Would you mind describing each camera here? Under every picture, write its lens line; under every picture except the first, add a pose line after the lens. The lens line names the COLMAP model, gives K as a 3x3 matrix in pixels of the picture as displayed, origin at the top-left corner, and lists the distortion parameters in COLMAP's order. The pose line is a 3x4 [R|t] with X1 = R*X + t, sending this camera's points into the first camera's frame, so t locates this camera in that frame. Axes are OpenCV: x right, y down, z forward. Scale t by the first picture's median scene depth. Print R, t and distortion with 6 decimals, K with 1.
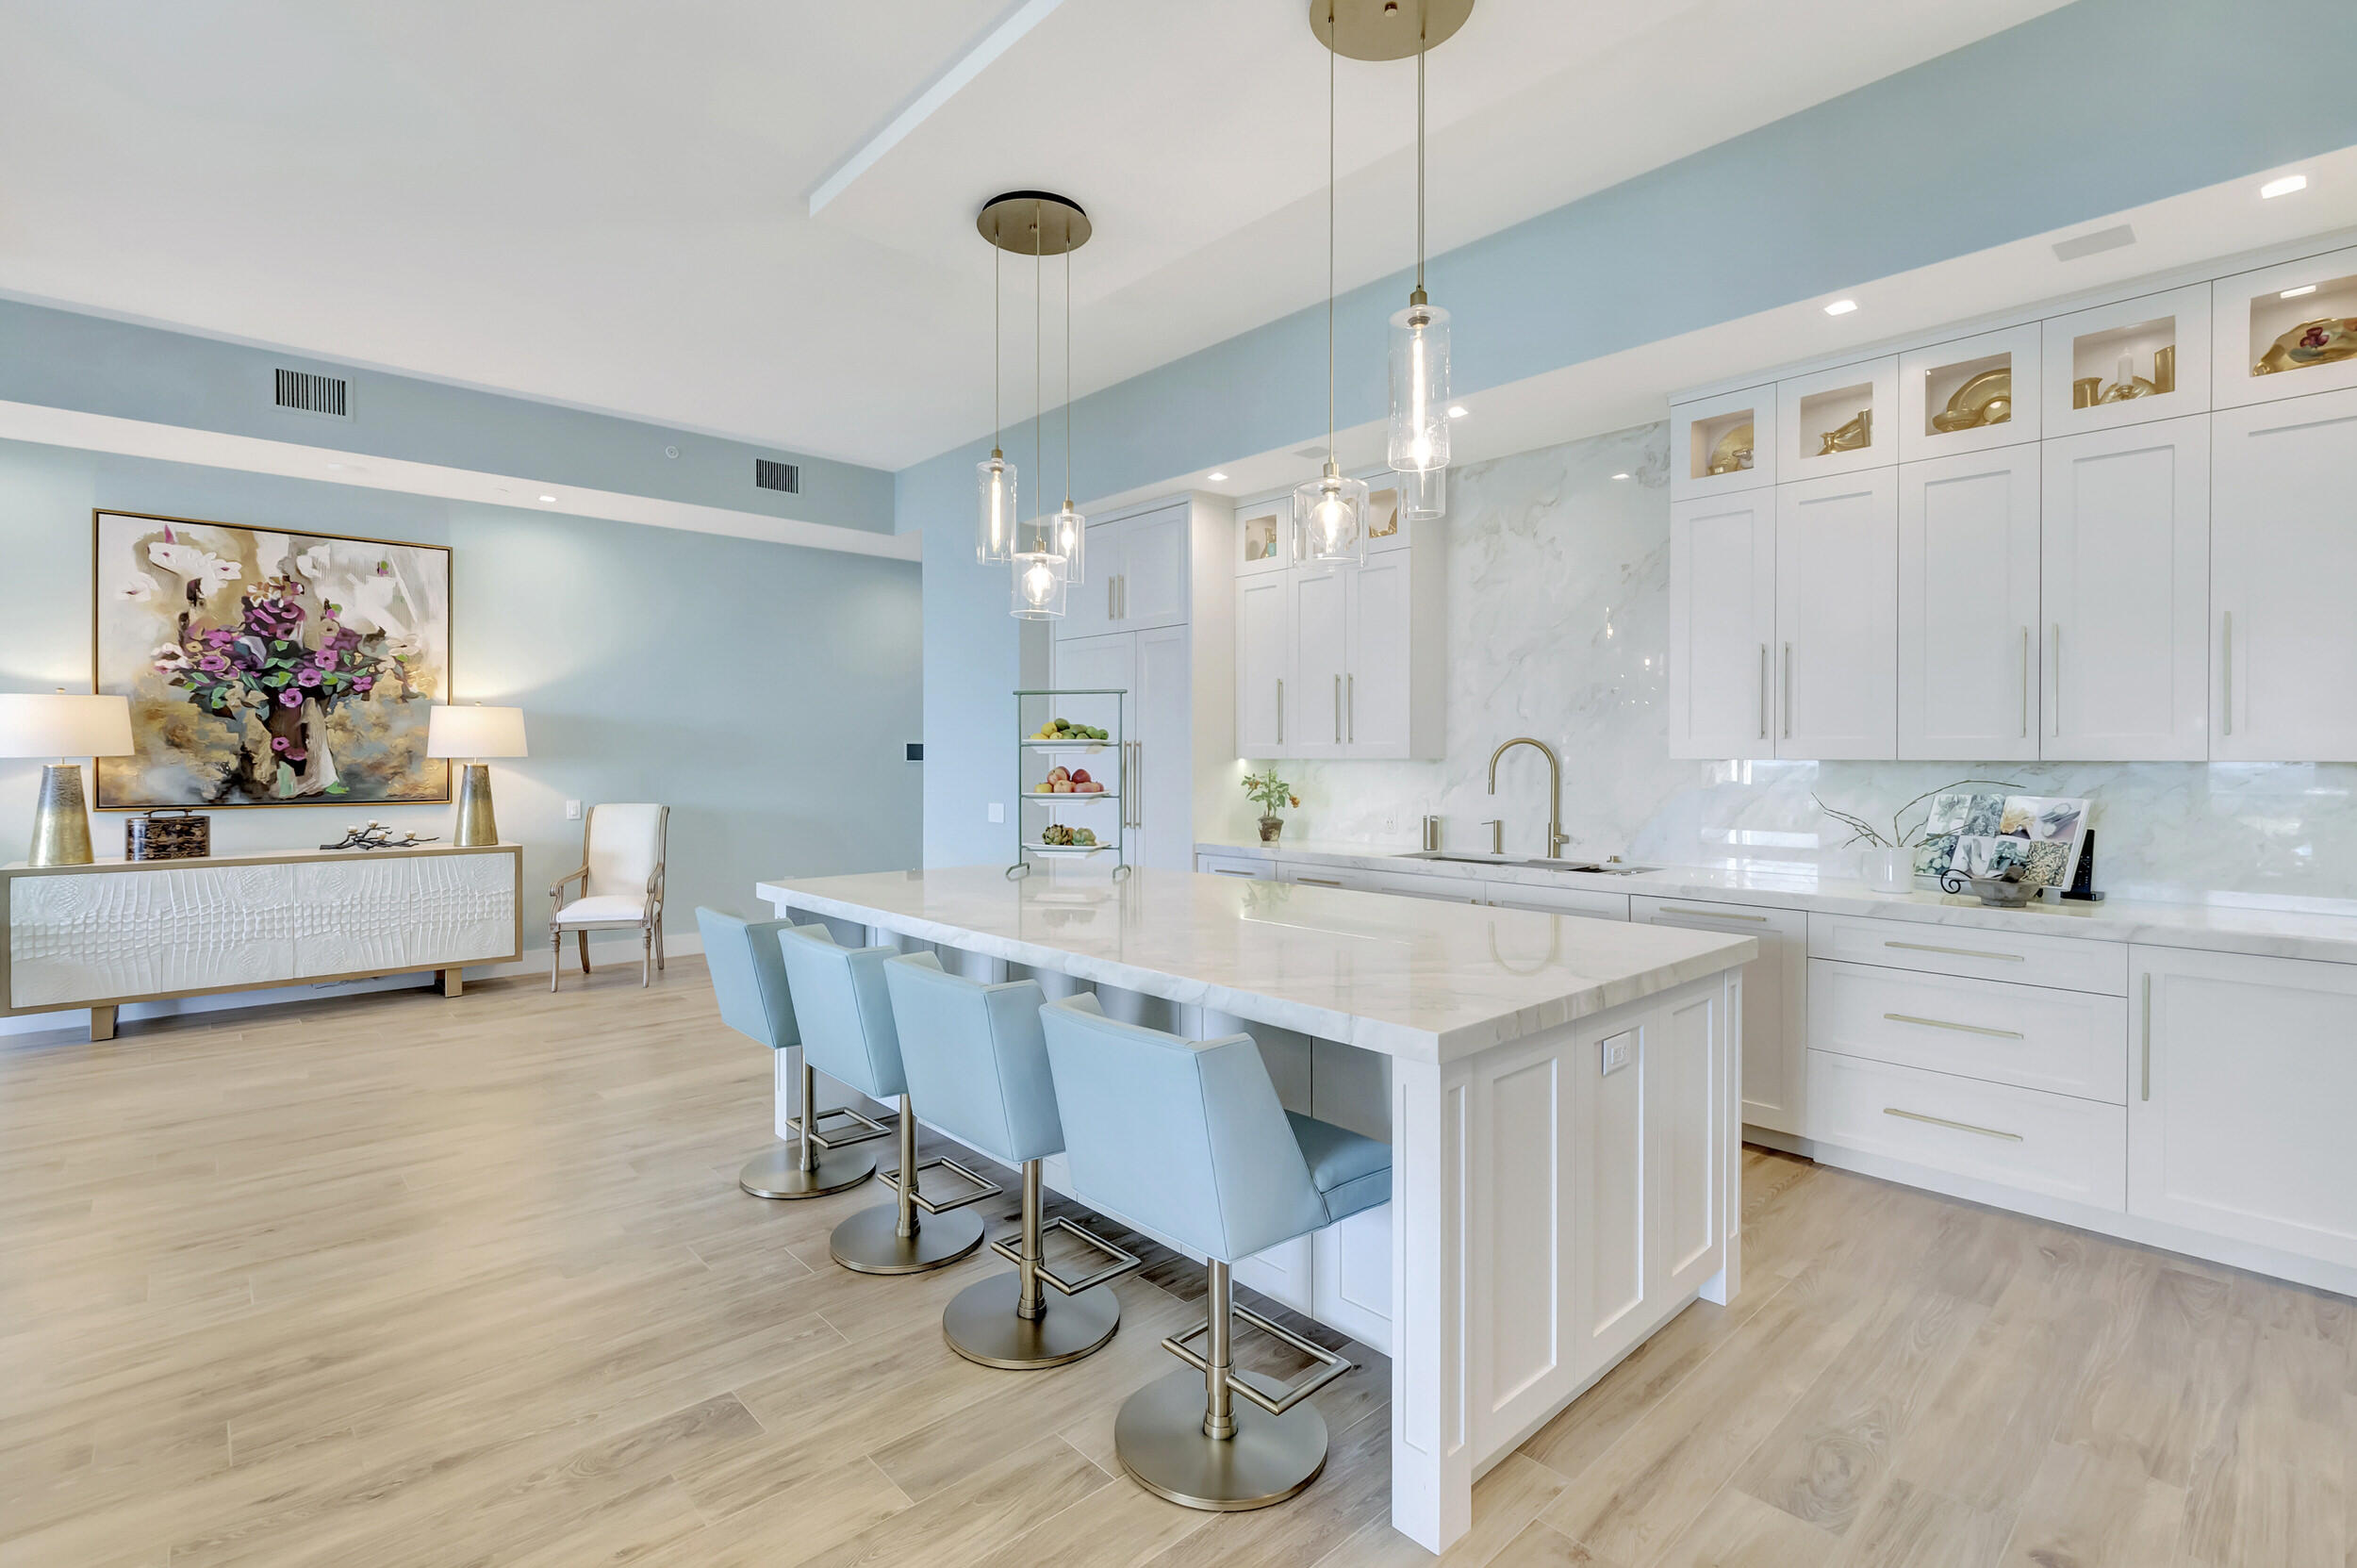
lens RADIAL K [[1063.7, 0, 1124.6], [0, 1063.7, 765.1], [0, 0, 1]] dist [-0.001935, 0.000590]
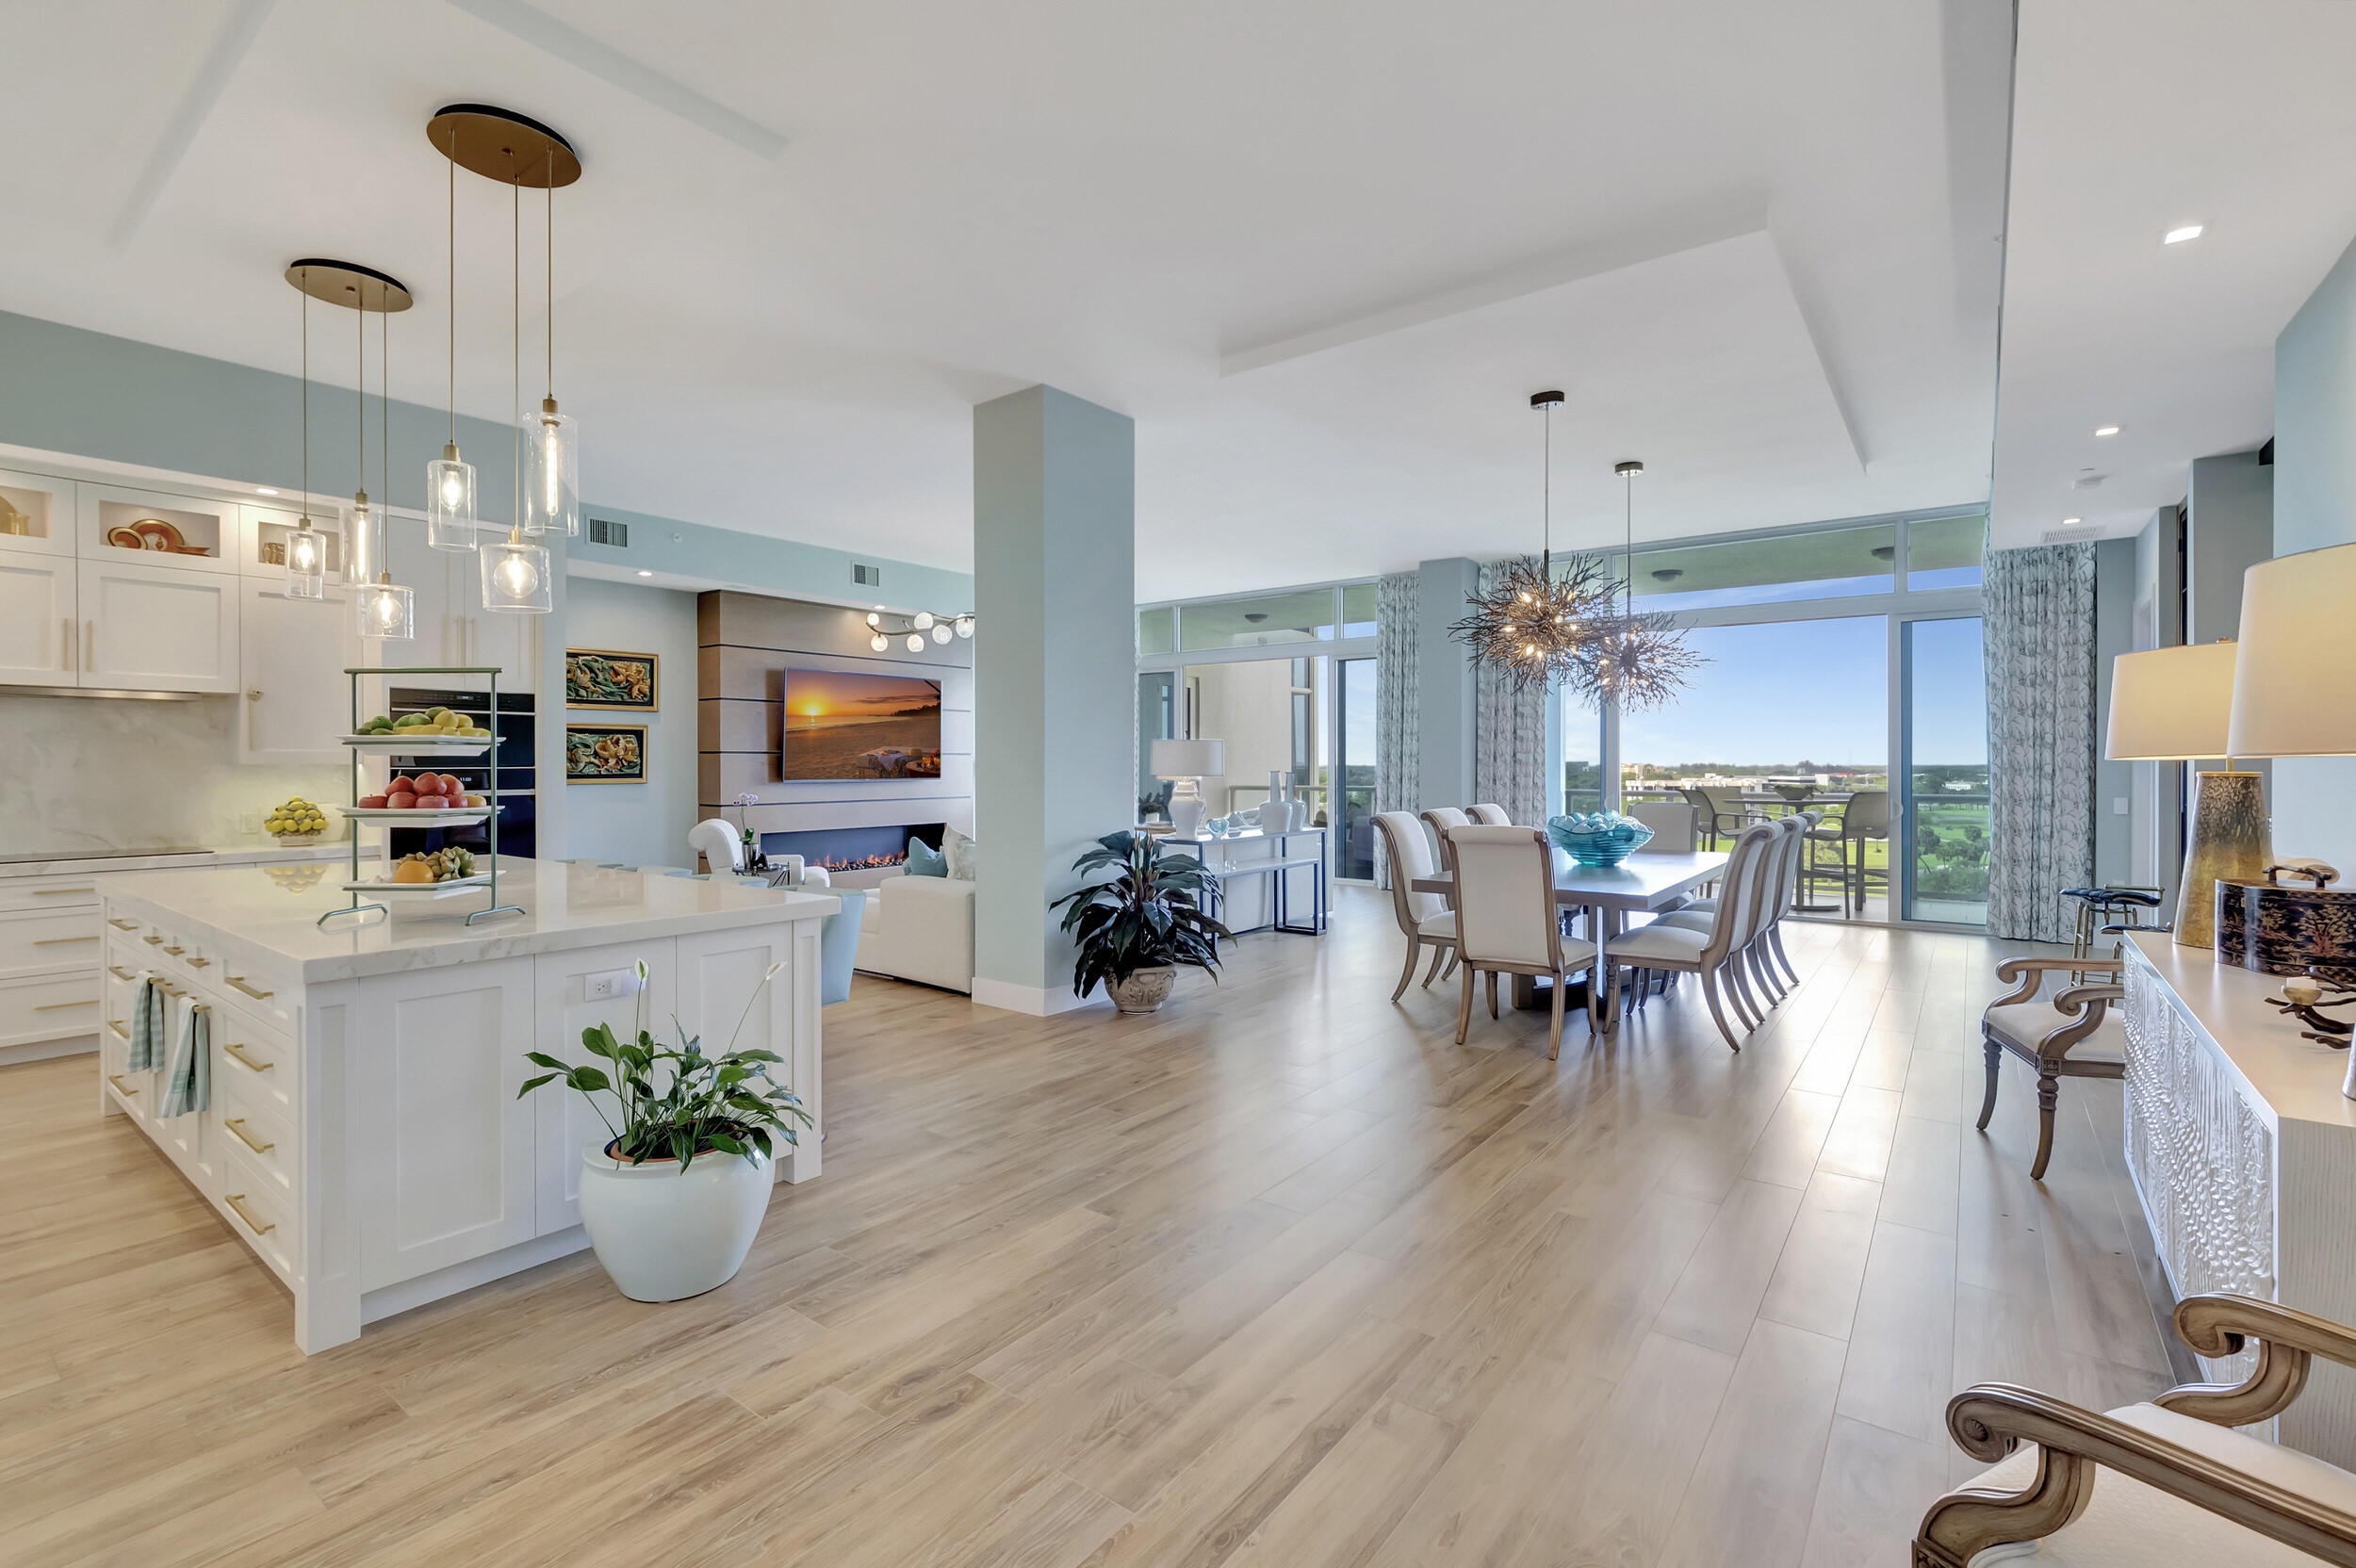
lens RADIAL K [[1063.2, 0, 1167.6], [0, 1063.2, 771.0], [0, 0, 1]] dist [-0.001935, 0.000590]
pose [[-0.979437, 0.005093, -0.201688, -0.308373], [0.002163, 0.999889, 0.014749, -0.010754], [0.201741, 0.014010, -0.979339, 1.376769]]
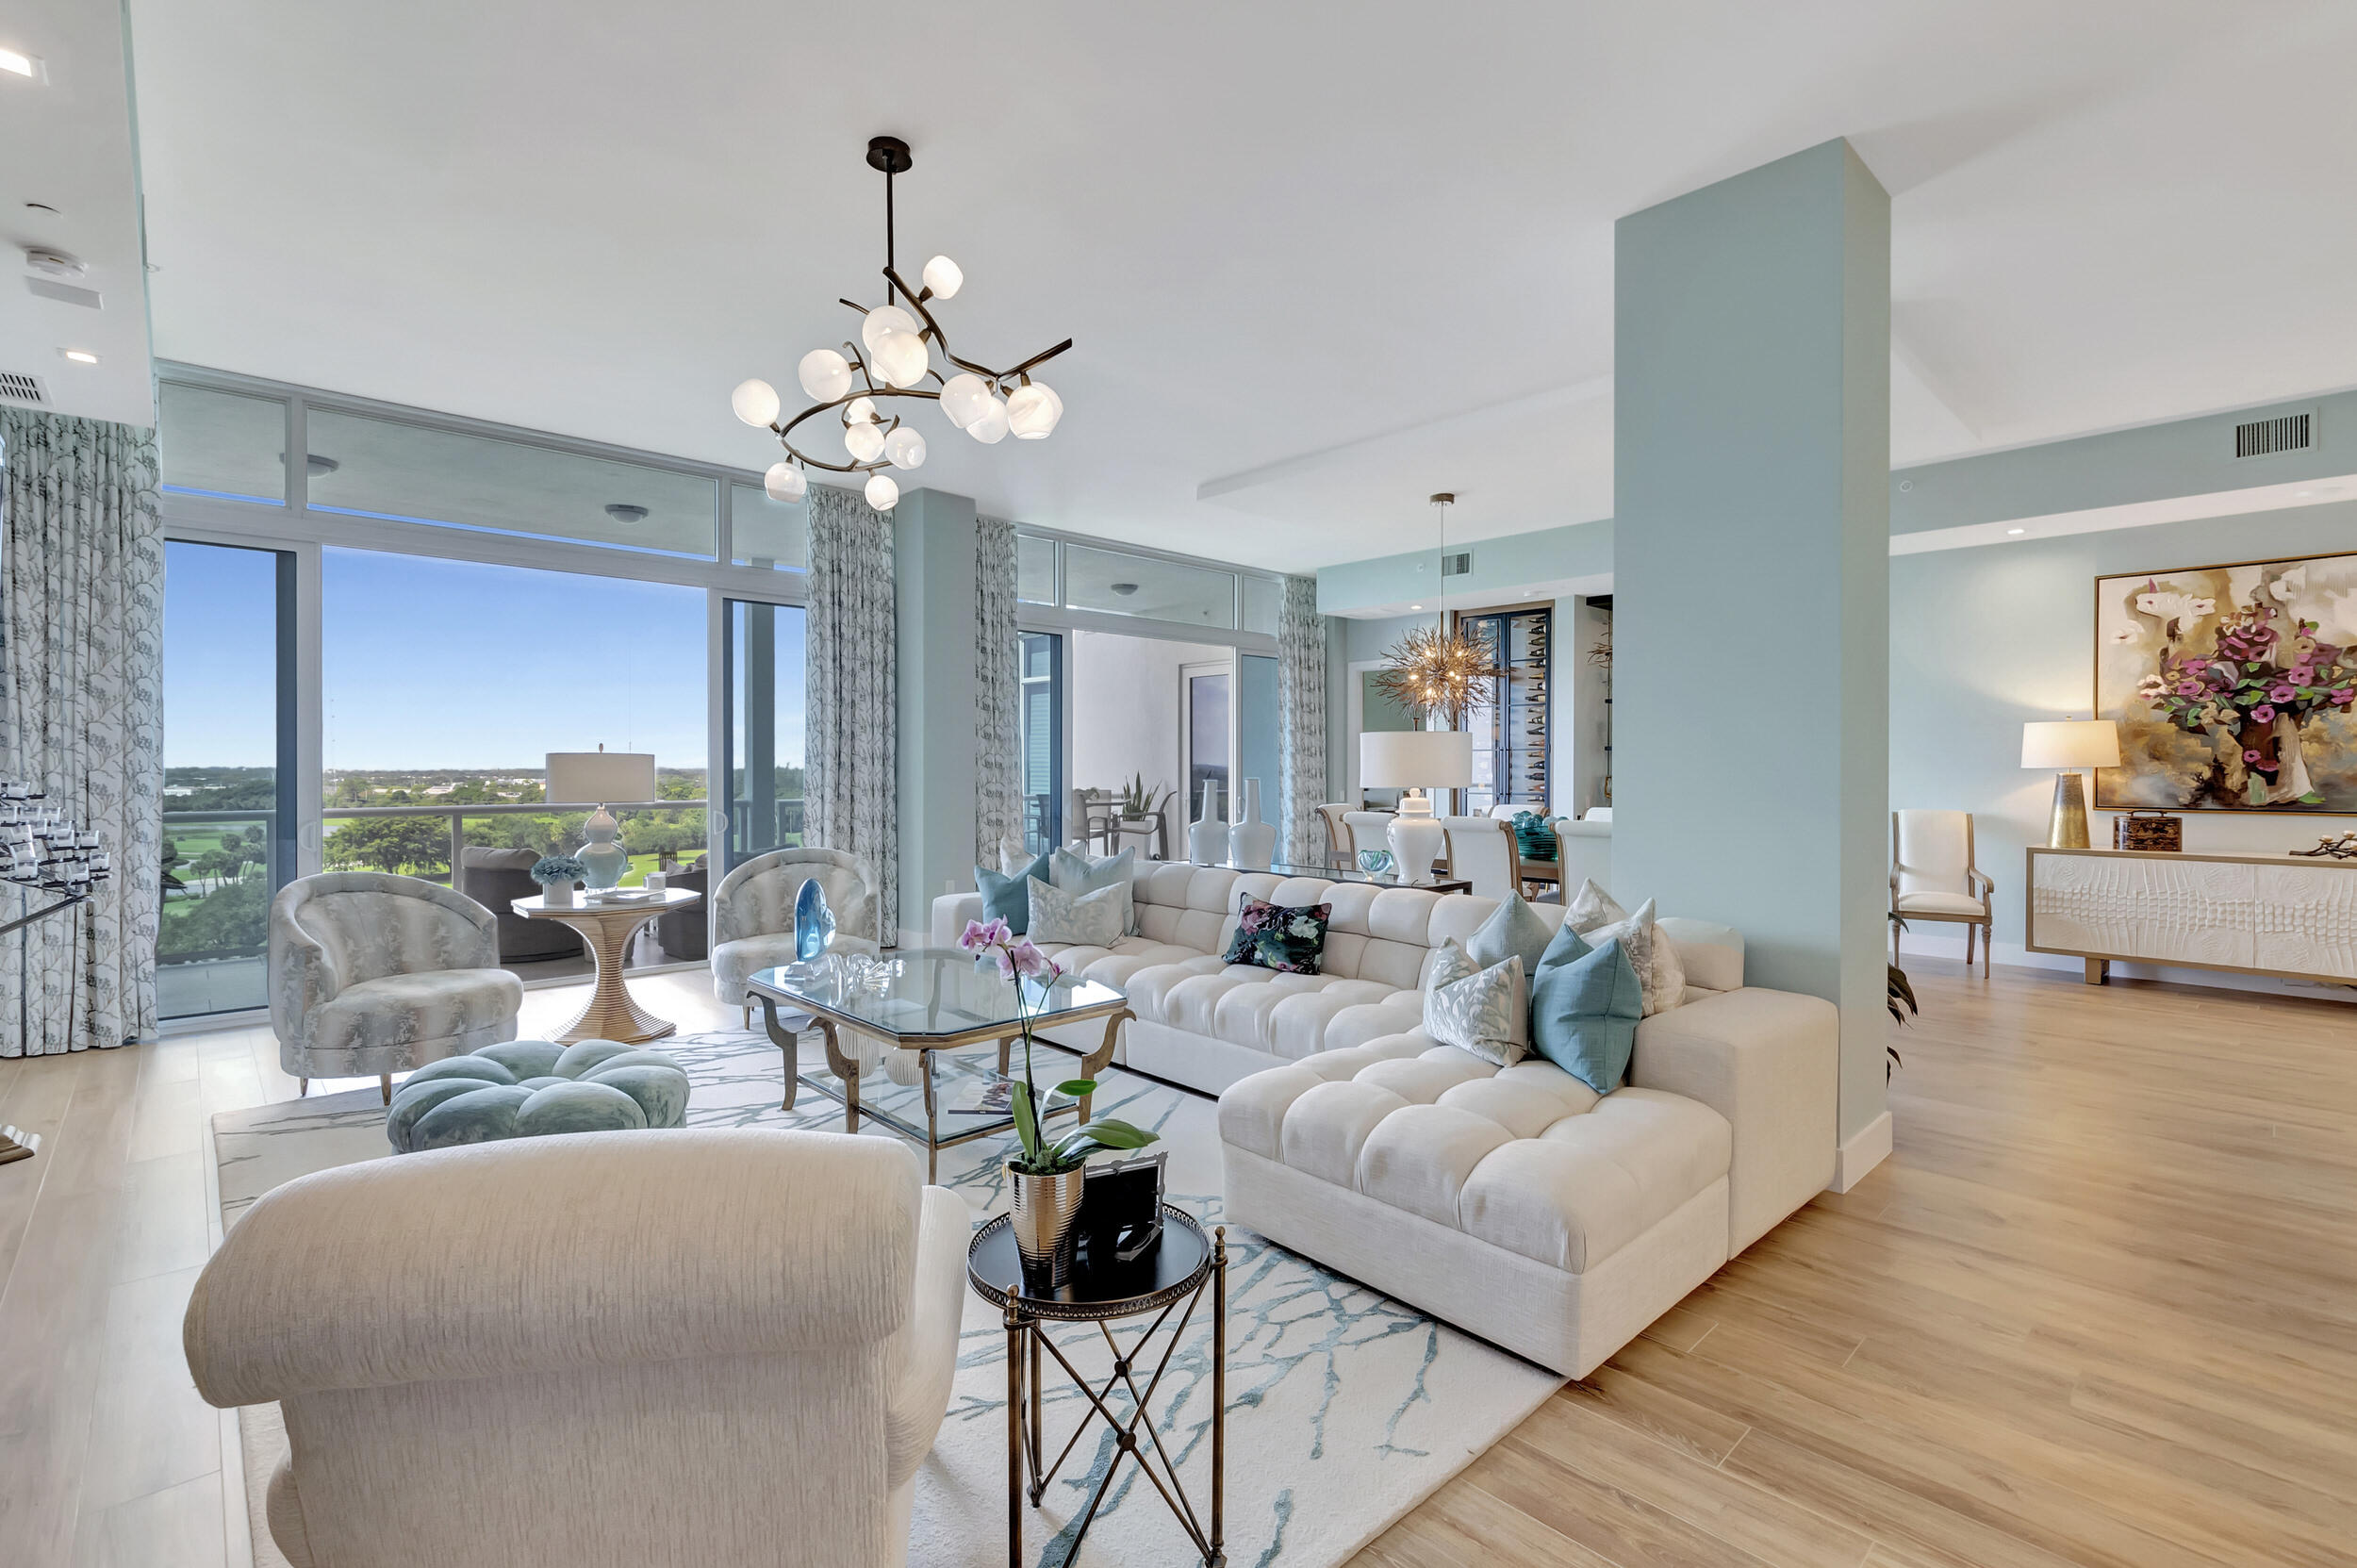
lens RADIAL K [[1063.7, 0, 1186.4], [0, 1063.7, 765.8], [0, 0, 1]] dist [-0.001935, 0.000590]
pose [[0.047981, 0.001491, -0.998847, 0.265660], [-0.008761, 0.999961, 0.001072, -0.001528], [0.998810, 0.008700, 0.047992, -0.165370]]
